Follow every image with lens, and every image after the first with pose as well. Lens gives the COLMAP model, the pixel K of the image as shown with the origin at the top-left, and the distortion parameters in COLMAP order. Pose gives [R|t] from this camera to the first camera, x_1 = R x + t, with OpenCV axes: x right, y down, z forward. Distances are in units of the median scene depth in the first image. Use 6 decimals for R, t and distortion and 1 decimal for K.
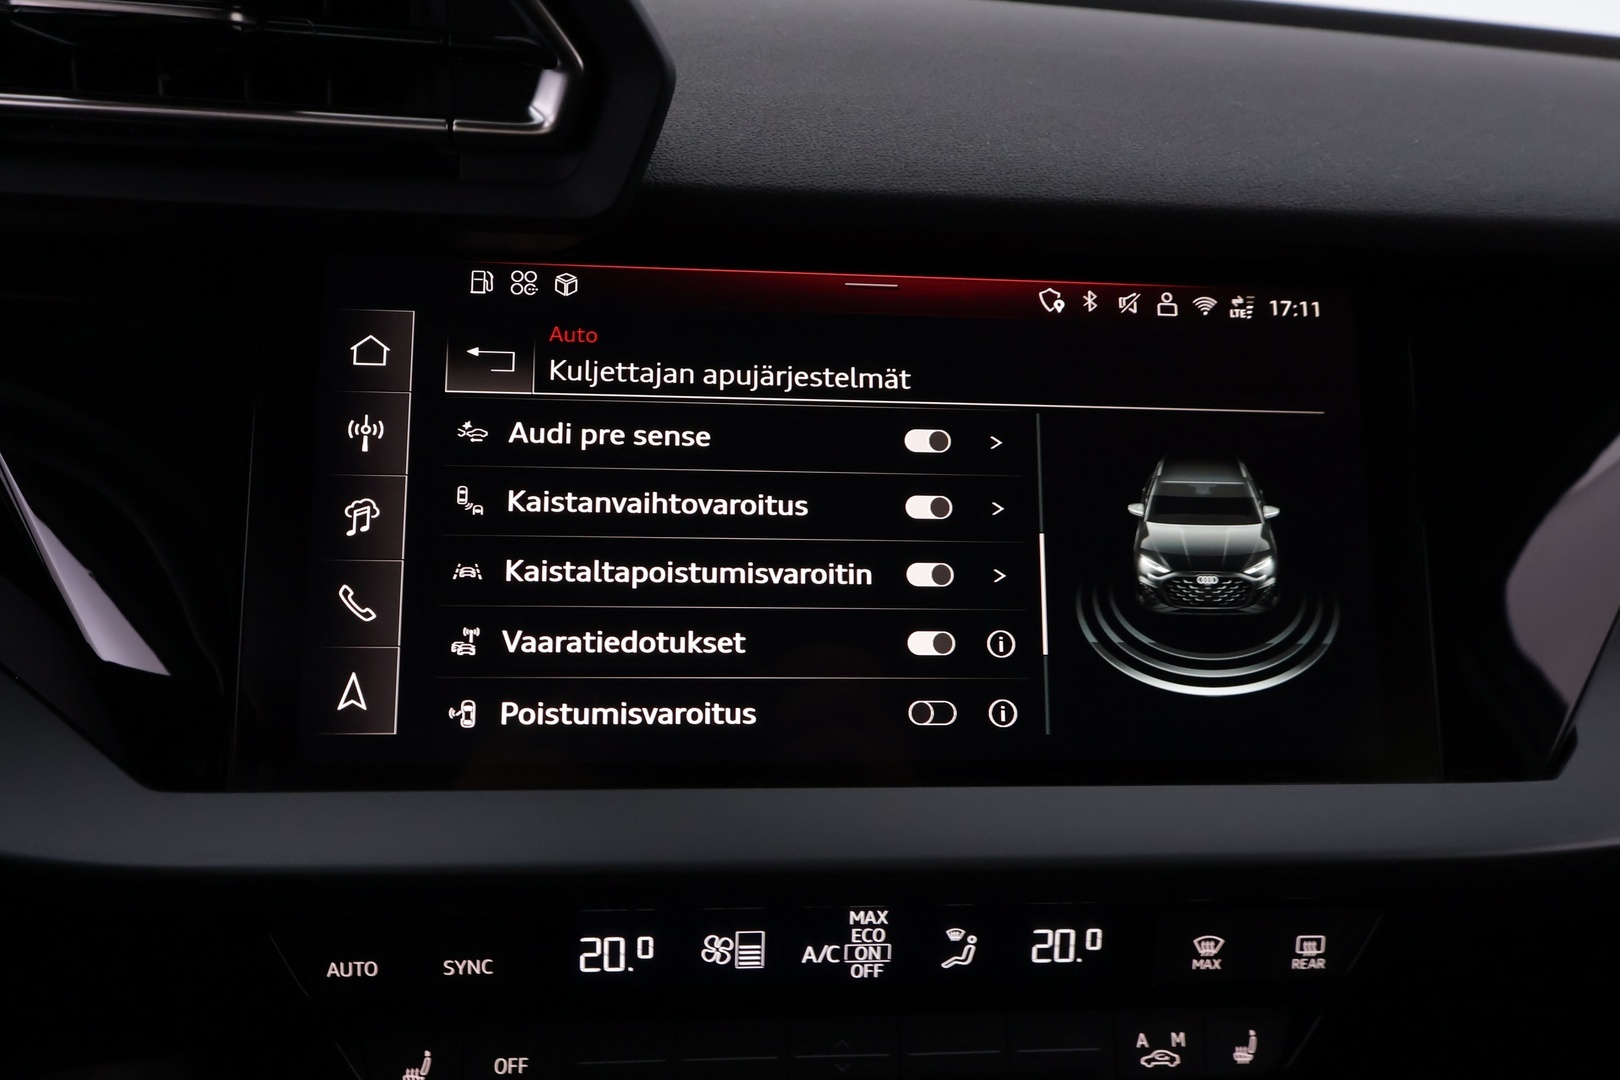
lens RADIAL K [[1309.2, 0, 788.8], [0, 1309.2, 540.0], [0, 0, 1]] dist [0.011385, 0.020541]
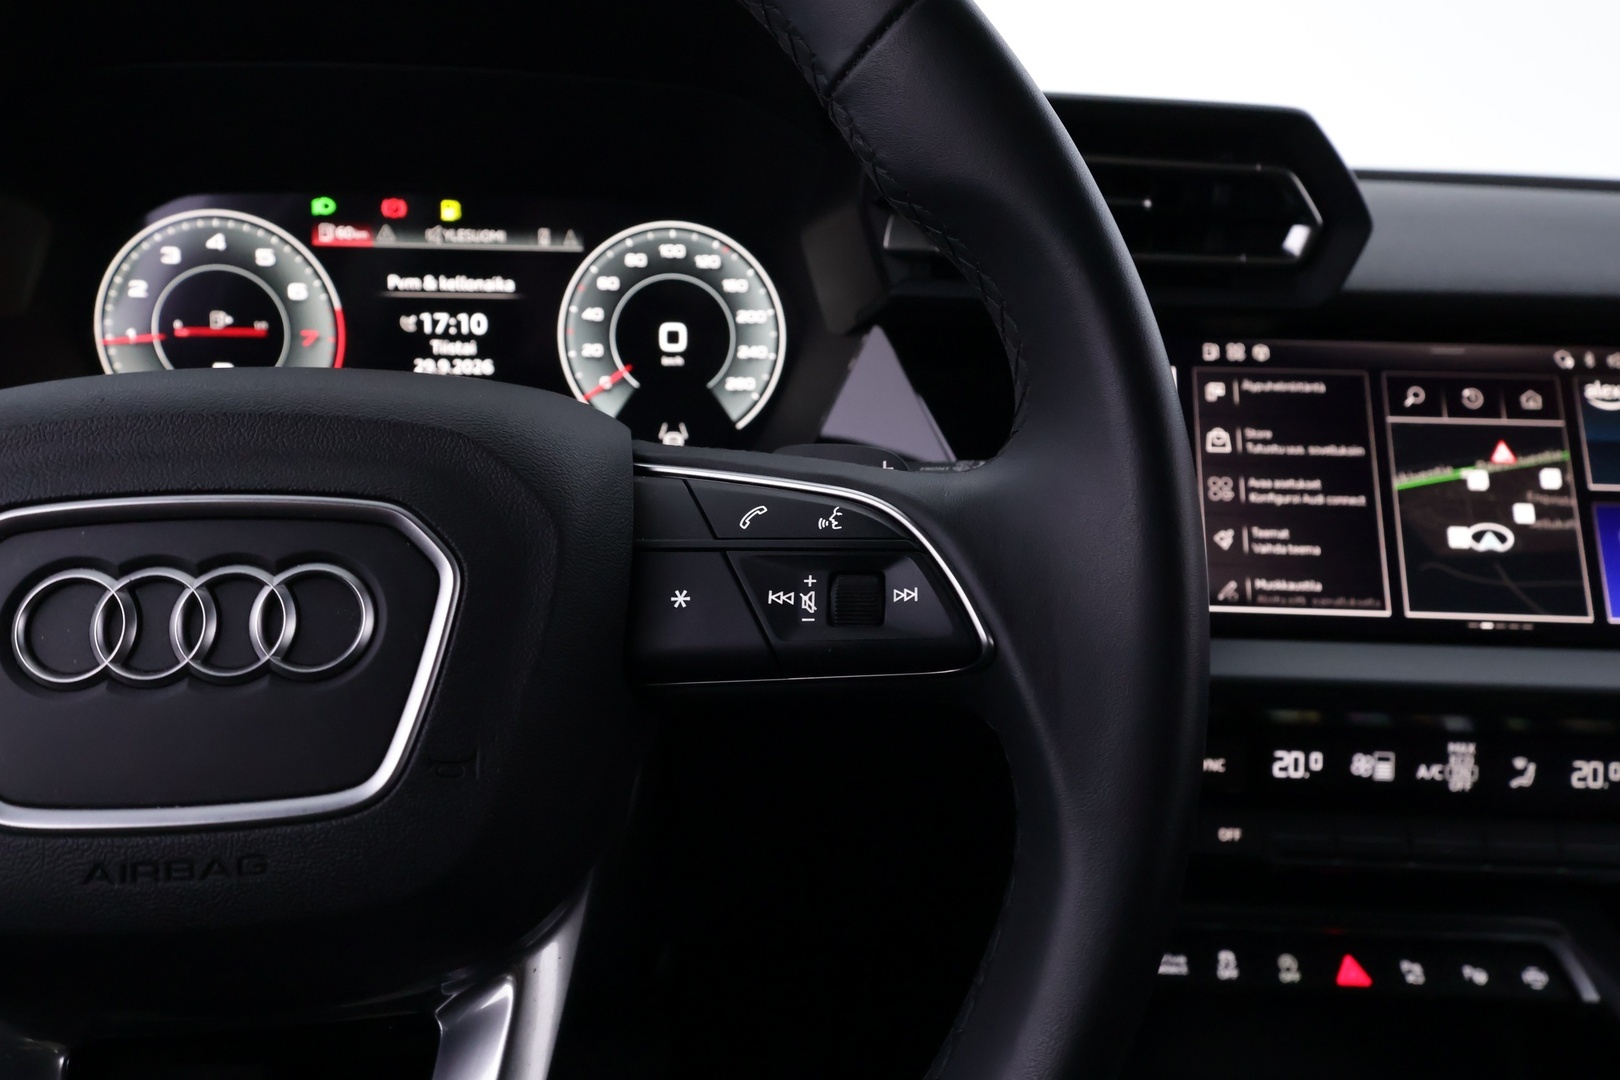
lens RADIAL K [[1309.2, 0, 786.5], [0, 1309.2, 547.0], [0, 0, 1]] dist [0.011385, 0.020541]
pose [[0.994069, 0.002508, -0.108725, -0.582824], [-0.017981, 0.989765, -0.141569, 0.296130], [0.107257, 0.142685, 0.983940, -0.672343]]
